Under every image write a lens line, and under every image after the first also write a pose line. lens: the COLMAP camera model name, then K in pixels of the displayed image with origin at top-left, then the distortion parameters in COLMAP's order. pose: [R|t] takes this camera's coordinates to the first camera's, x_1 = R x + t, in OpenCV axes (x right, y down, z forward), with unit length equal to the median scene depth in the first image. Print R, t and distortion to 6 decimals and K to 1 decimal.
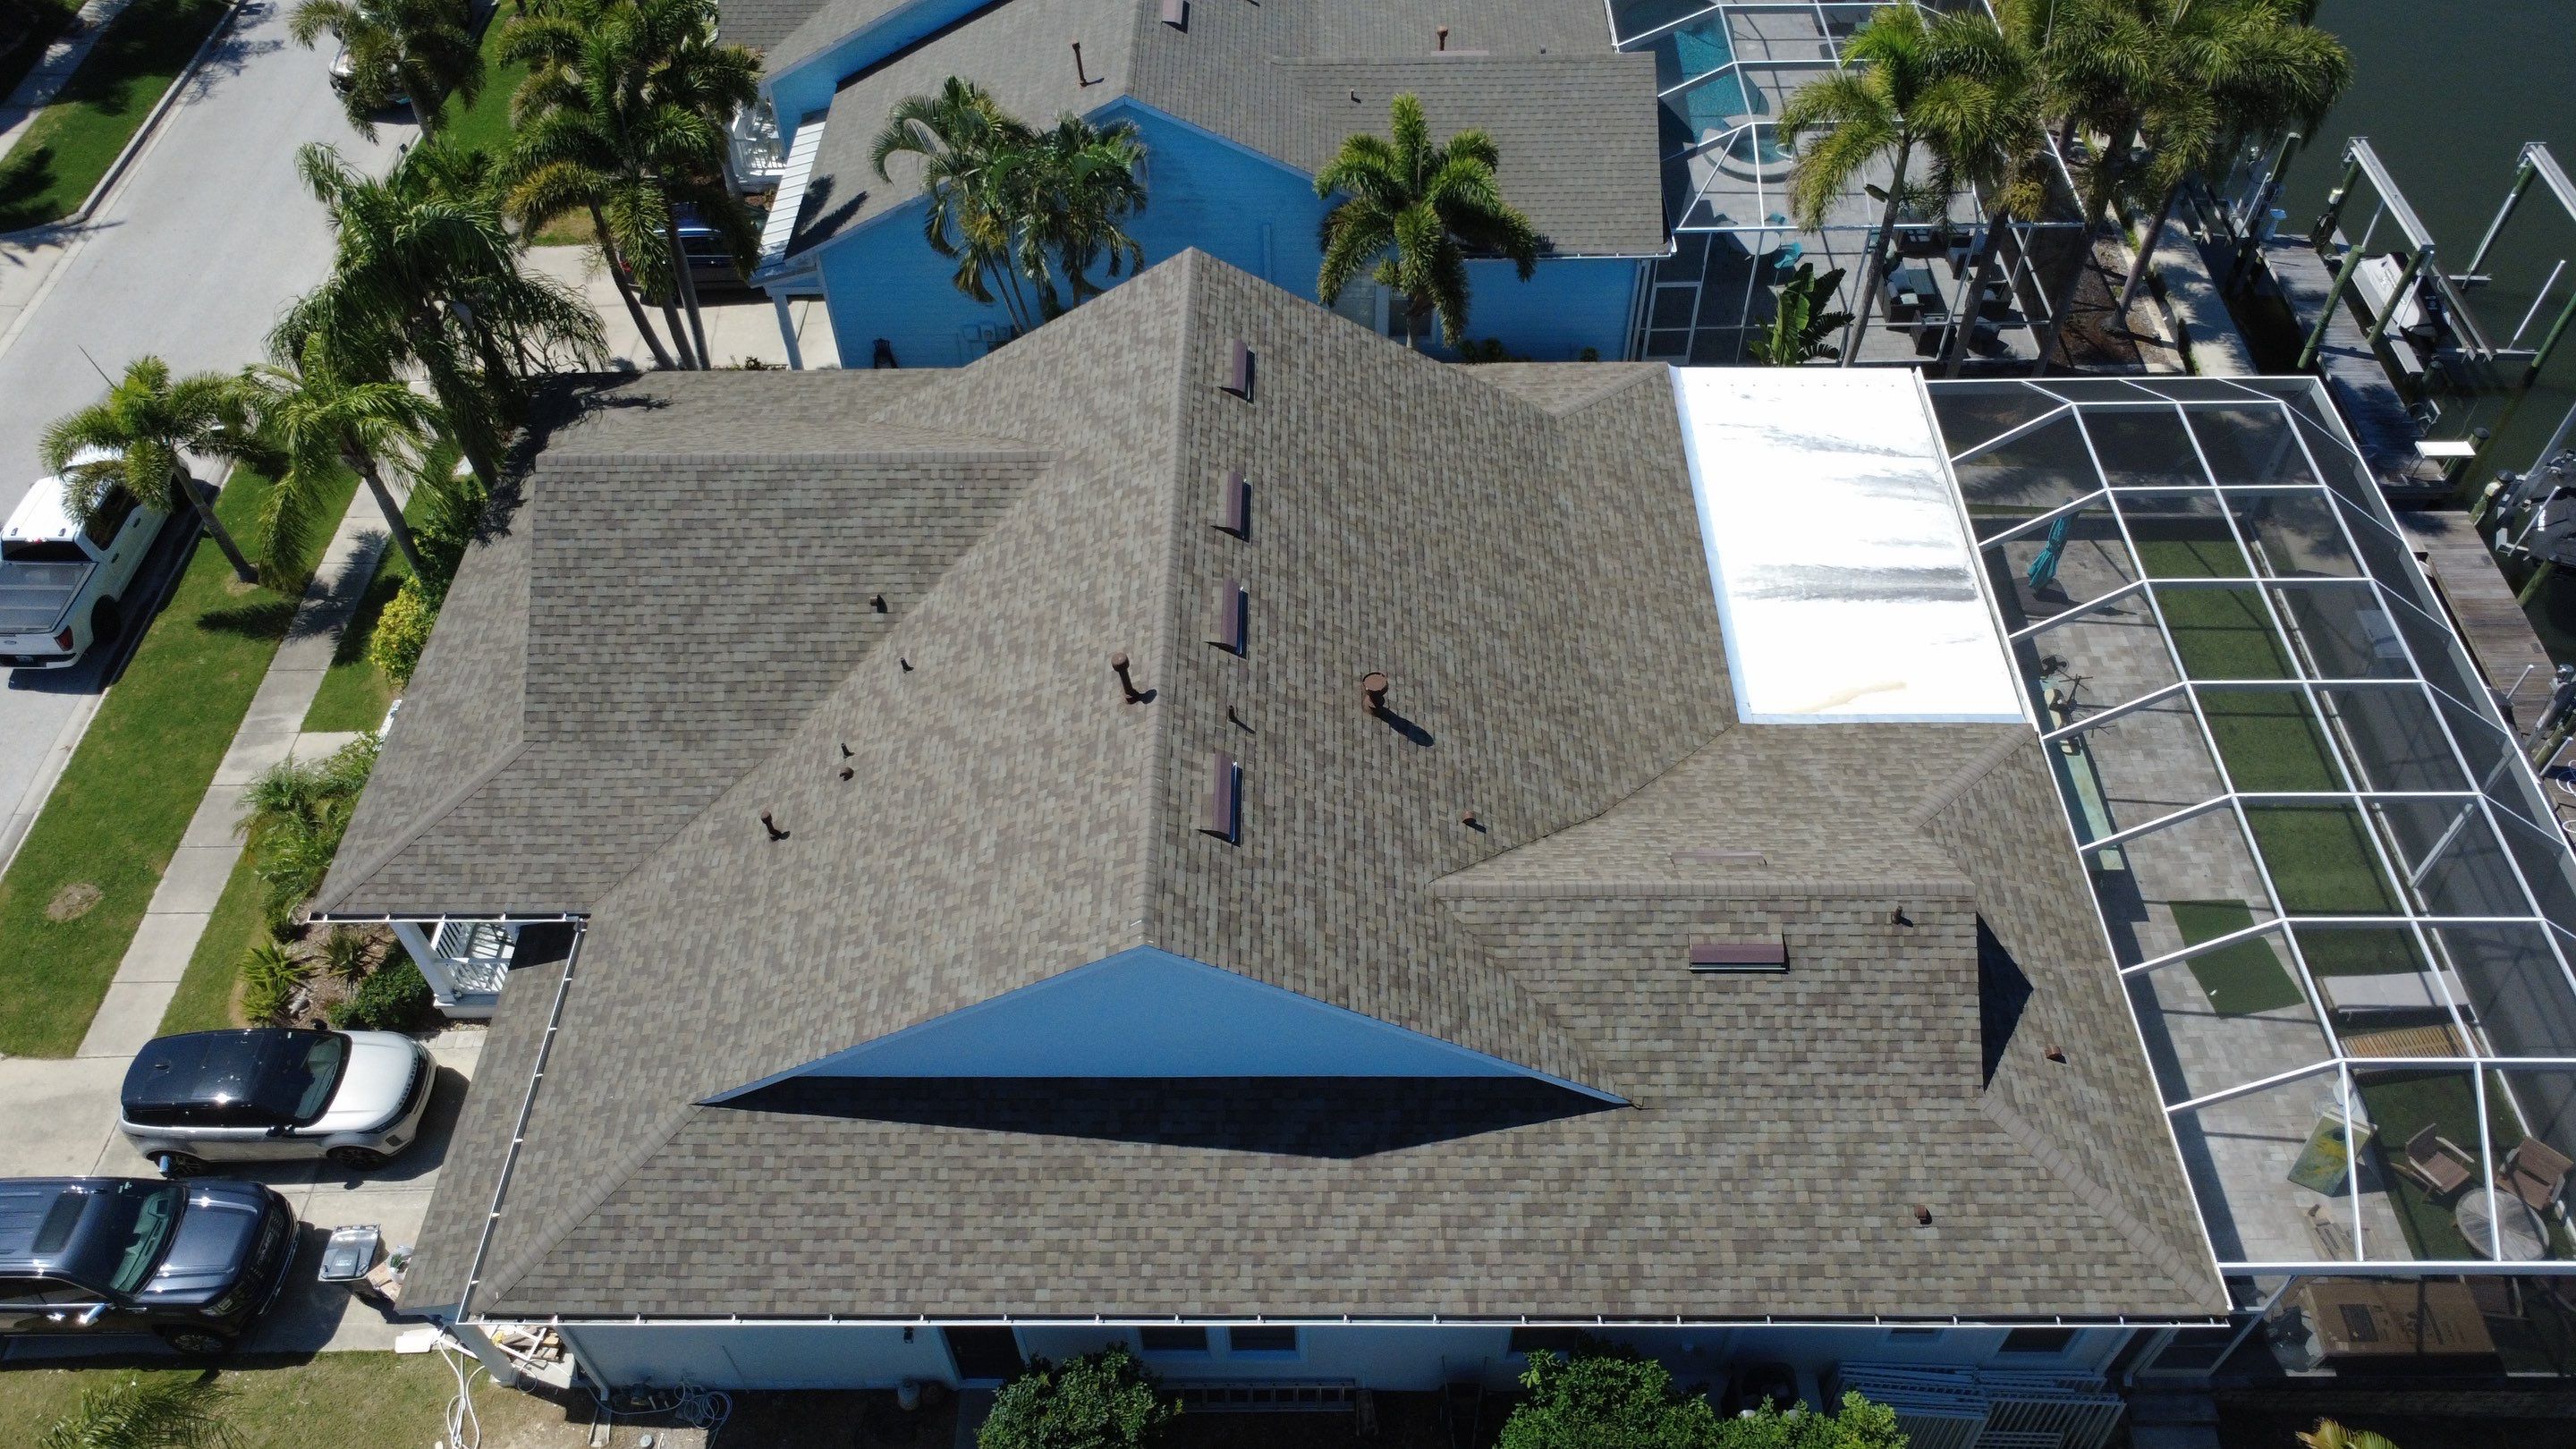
lens RADIAL K [[1875.8, 0, 1281.4], [0, 1875.8, 723.6], [0, 0, 1]] dist [0.000467, 0.001463]
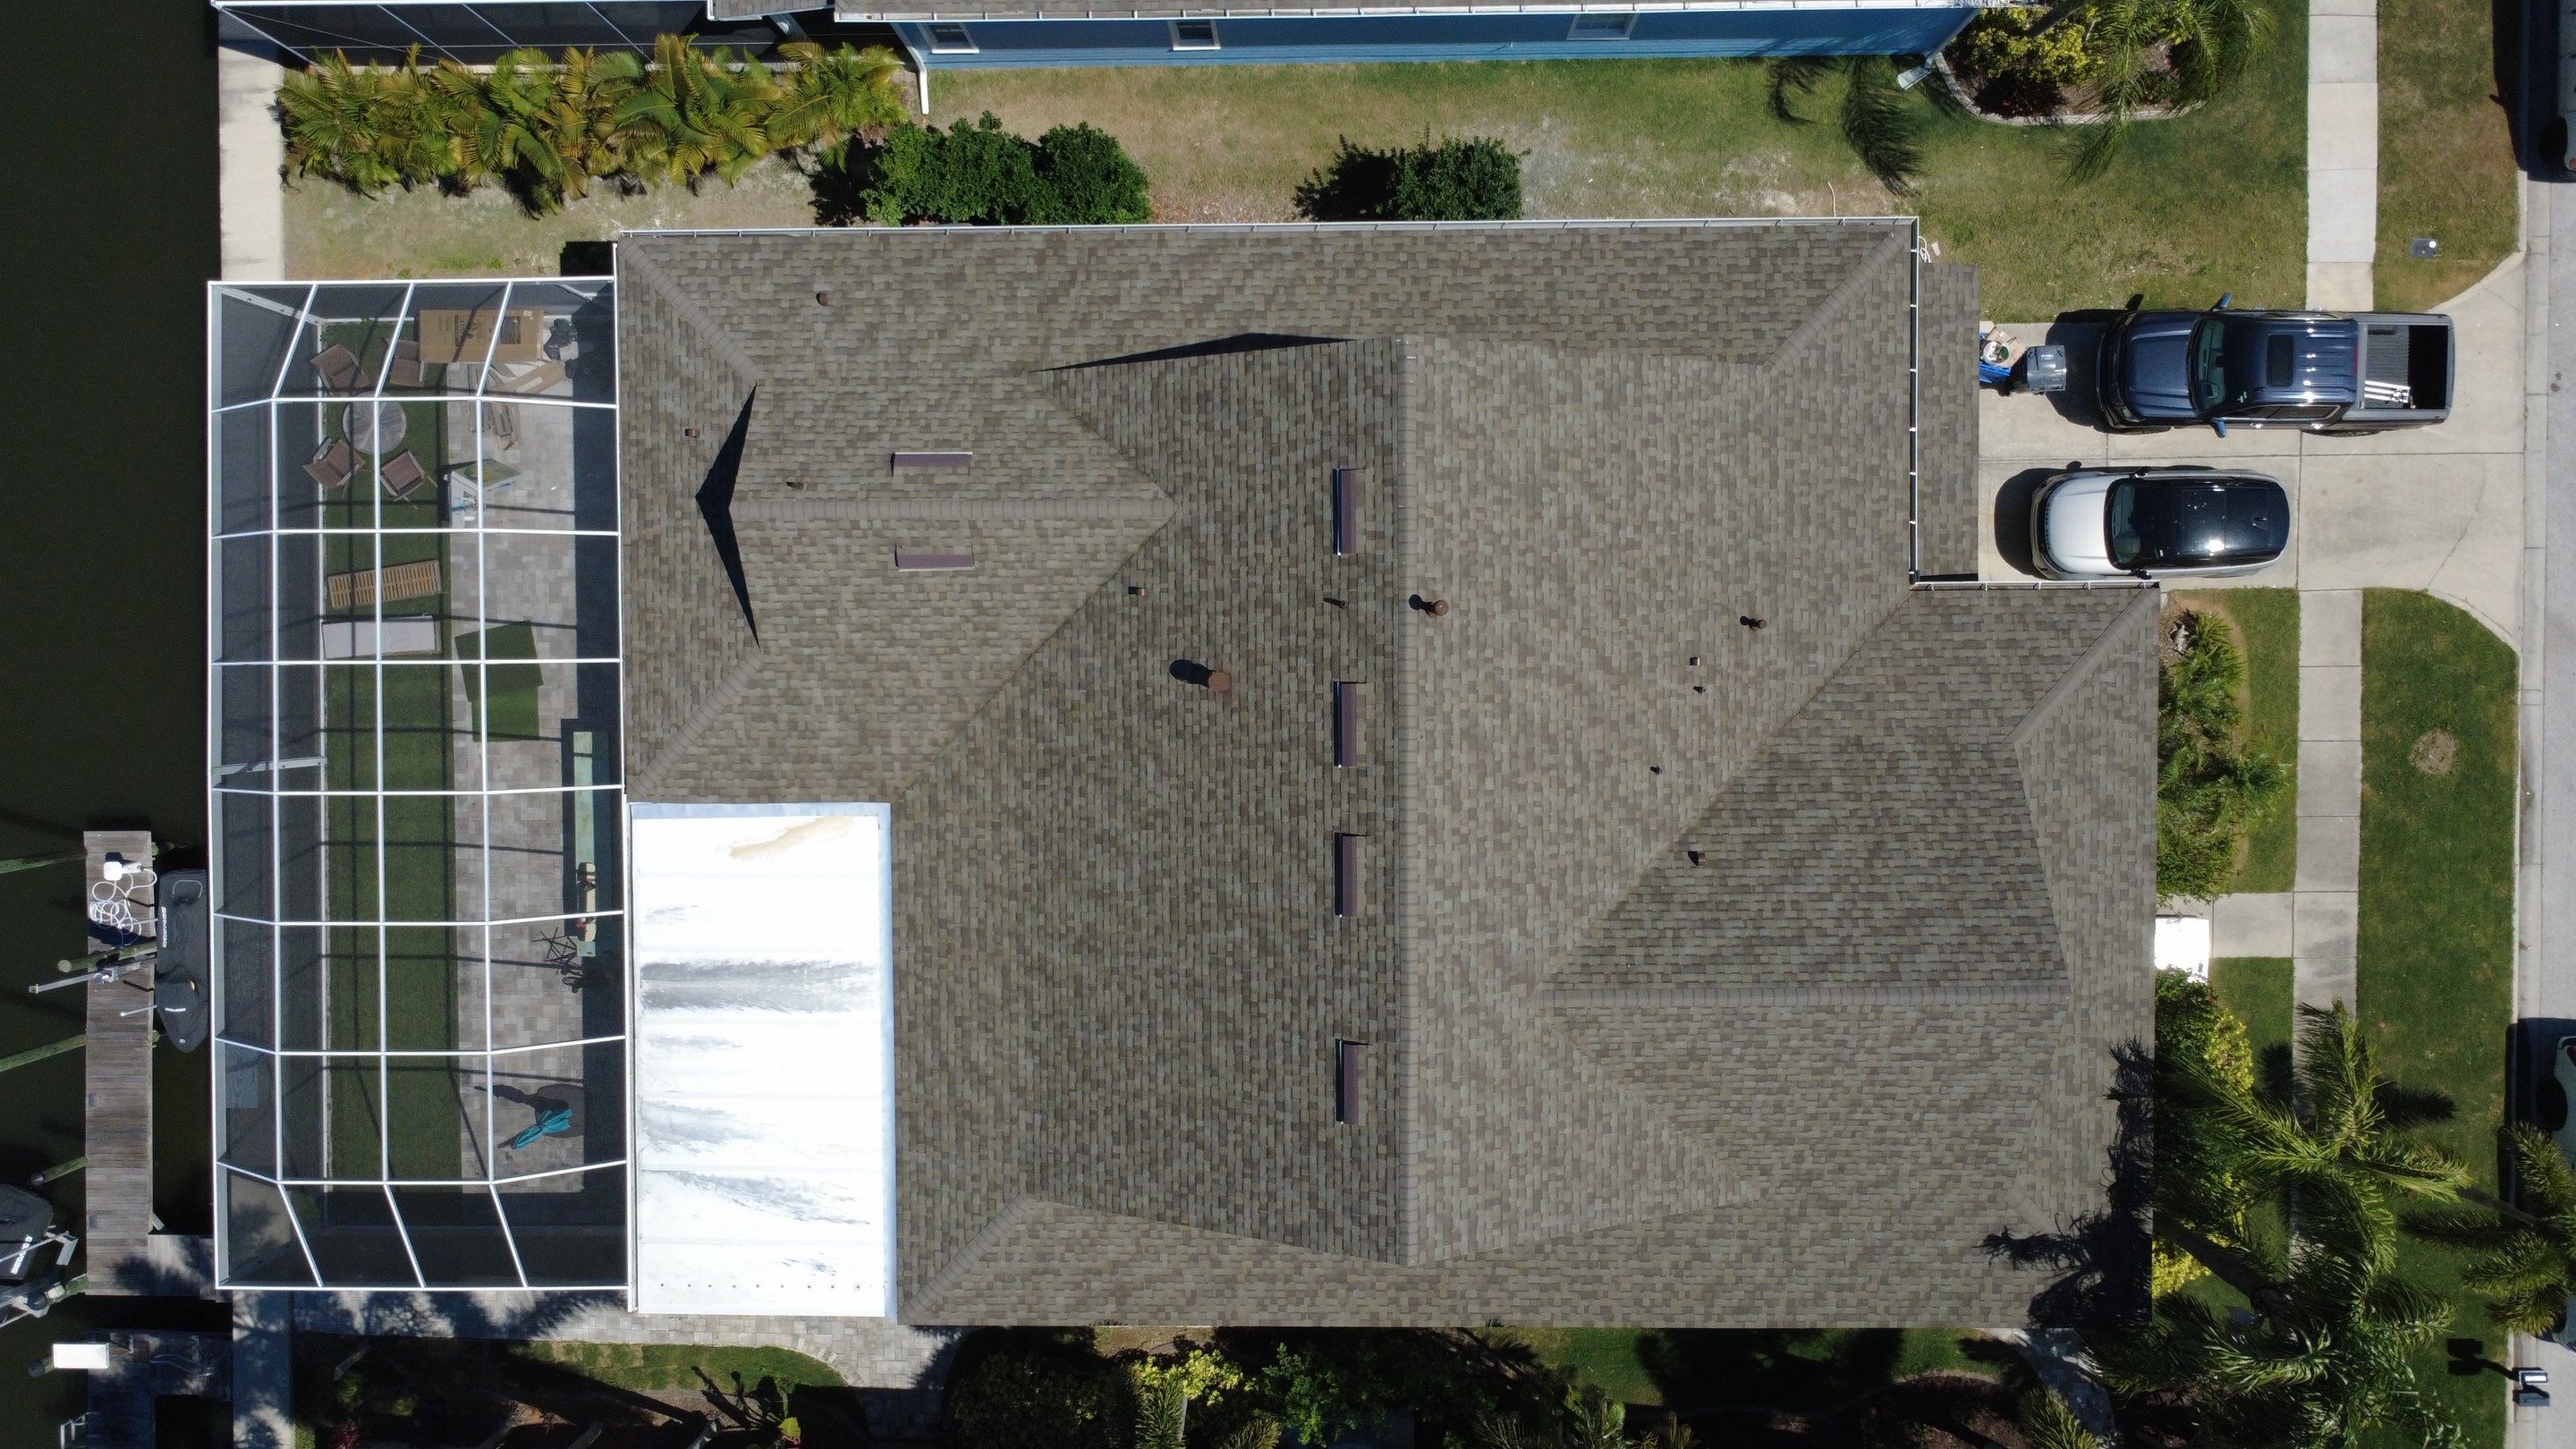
lens RADIAL K [[1871.9, 0, 1284.4], [0, 1871.9, 721.1], [0, 0, 1]] dist [0.000666, 0.001395]
pose [[-0.998917, 0.014525, 0.044212, -0.033870], [0.016684, -0.775118, 0.631597, -0.660810], [0.043444, 0.631650, 0.774036, 0.141171]]
